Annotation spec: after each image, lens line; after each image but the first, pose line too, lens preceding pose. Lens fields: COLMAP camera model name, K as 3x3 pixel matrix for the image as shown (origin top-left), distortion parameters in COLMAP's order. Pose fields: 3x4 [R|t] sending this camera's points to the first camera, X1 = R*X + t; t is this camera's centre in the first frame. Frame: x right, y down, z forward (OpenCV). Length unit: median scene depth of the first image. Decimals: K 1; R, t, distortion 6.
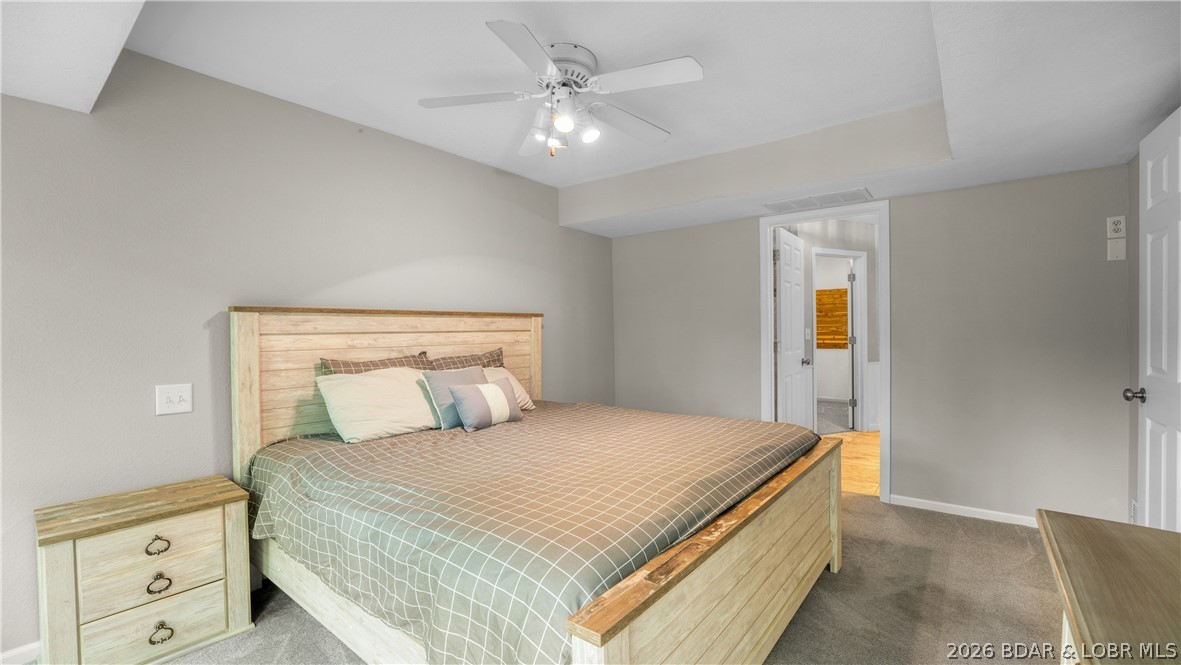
lens RADIAL K [[472.1, 0, 586.7], [0, 472.1, 332.6], [0, 0, 1]] dist [-0.000664, 0.000445]
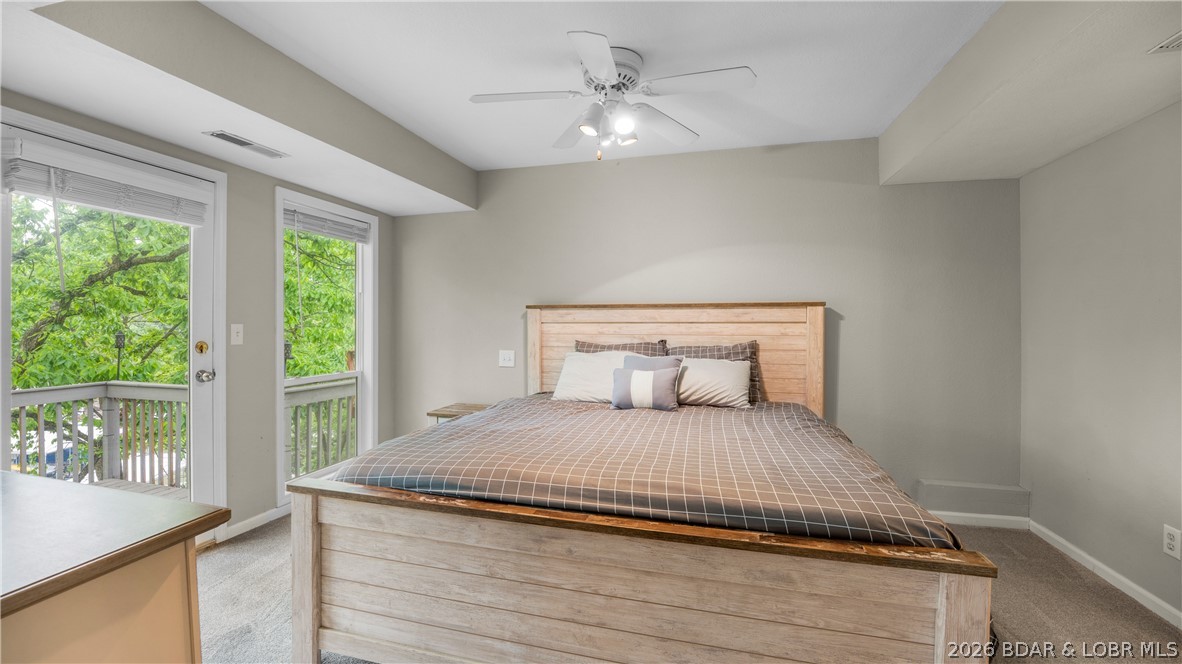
lens RADIAL K [[472.5, 0, 581.3], [0, 472.5, 329.9], [0, 0, 1]] dist [-0.000664, 0.000445]
pose [[0.414774, 0.022466, -0.909647, 0.729322], [-0.010471, 0.999747, 0.019916, -0.005450], [0.909864, 0.001264, 0.414905, 0.429926]]
